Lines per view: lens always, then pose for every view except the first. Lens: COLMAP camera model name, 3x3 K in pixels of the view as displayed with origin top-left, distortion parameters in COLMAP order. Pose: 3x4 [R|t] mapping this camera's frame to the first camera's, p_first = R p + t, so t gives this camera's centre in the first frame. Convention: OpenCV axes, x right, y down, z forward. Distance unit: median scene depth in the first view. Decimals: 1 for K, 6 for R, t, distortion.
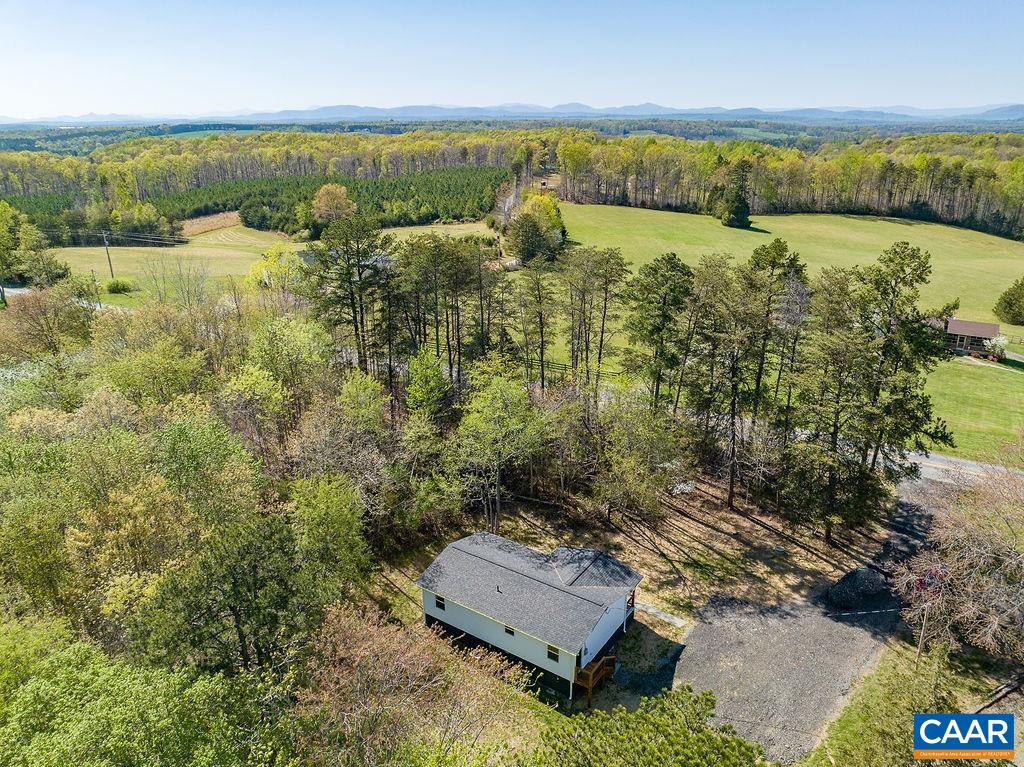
lens RADIAL K [[722.7, 0, 512.7], [0, 722.7, 384.9], [0, 0, 1]] dist [-0.044771, 0.015241]
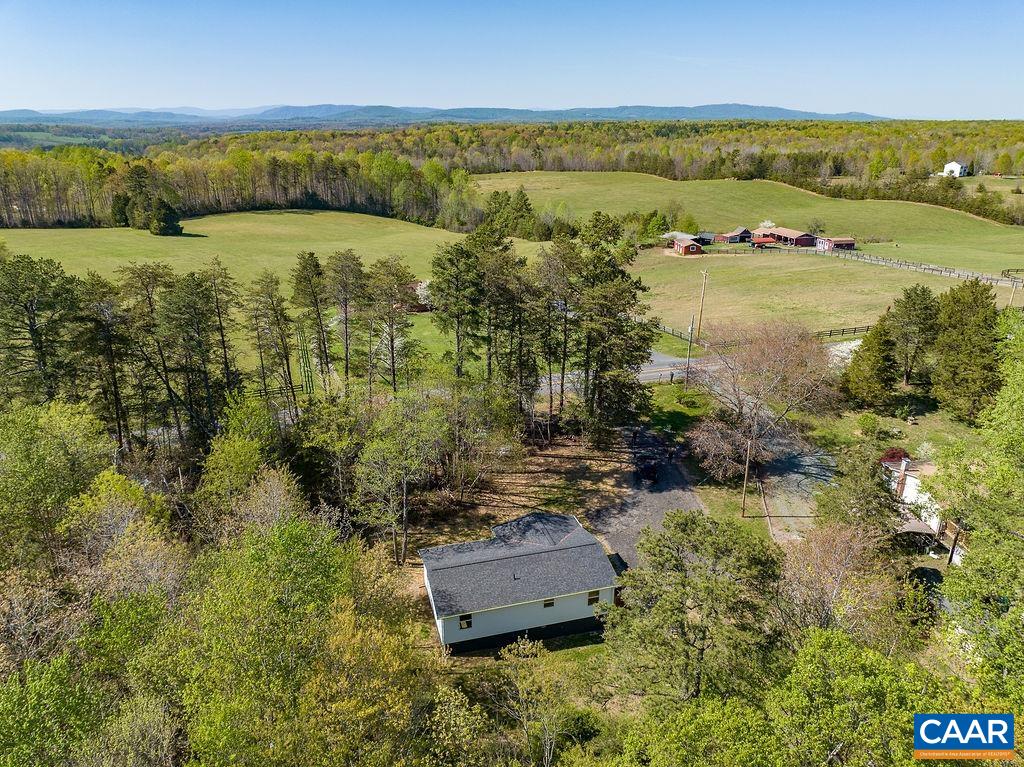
lens RADIAL K [[722.7, 0, 510.8], [0, 722.7, 383.0], [0, 0, 1]] dist [-0.044771, 0.015241]
pose [[0.636921, -0.259434, 0.725965, -0.125128], [0.262239, 0.958431, 0.112435, -0.017715], [-0.724957, 0.118765, 0.678478, 0.048987]]
